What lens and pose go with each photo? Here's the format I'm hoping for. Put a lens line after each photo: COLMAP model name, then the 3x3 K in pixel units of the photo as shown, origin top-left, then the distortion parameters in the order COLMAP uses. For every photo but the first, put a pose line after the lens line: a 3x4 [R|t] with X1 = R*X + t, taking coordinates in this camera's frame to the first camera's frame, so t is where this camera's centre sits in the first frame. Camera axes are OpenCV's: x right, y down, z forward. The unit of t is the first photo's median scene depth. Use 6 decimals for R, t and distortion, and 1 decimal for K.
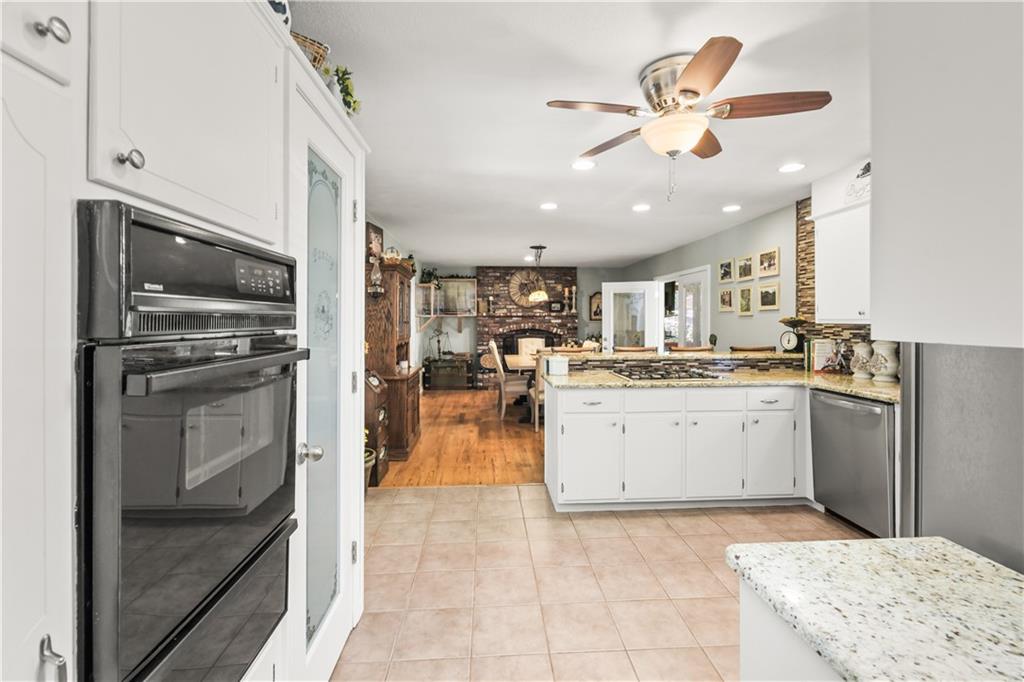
lens RADIAL K [[459.1, 0, 512.5], [0, 459.1, 318.2], [0, 0, 1]] dist [0.000380, 0.000048]
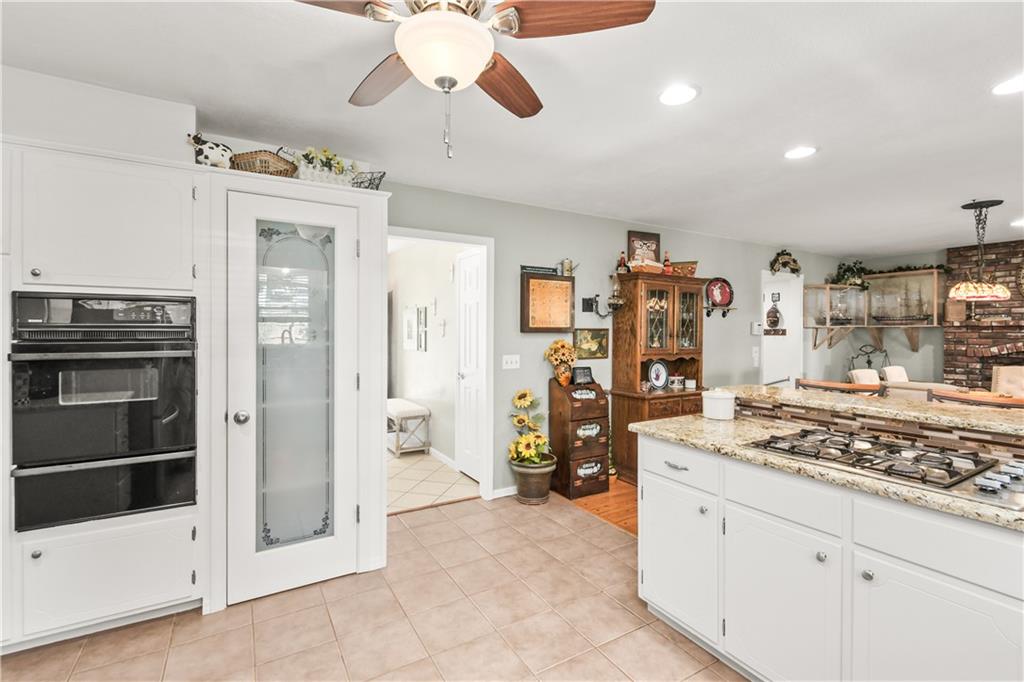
lens RADIAL K [[457.4, 0, 511.6], [0, 457.4, 328.4], [0, 0, 1]] dist [0.000248, 0.000055]
pose [[0.458409, -0.001205, -0.888741, 0.456330], [0.000213, 0.999999, -0.001246, -0.003584], [0.888742, 0.000383, 0.458408, 0.366689]]
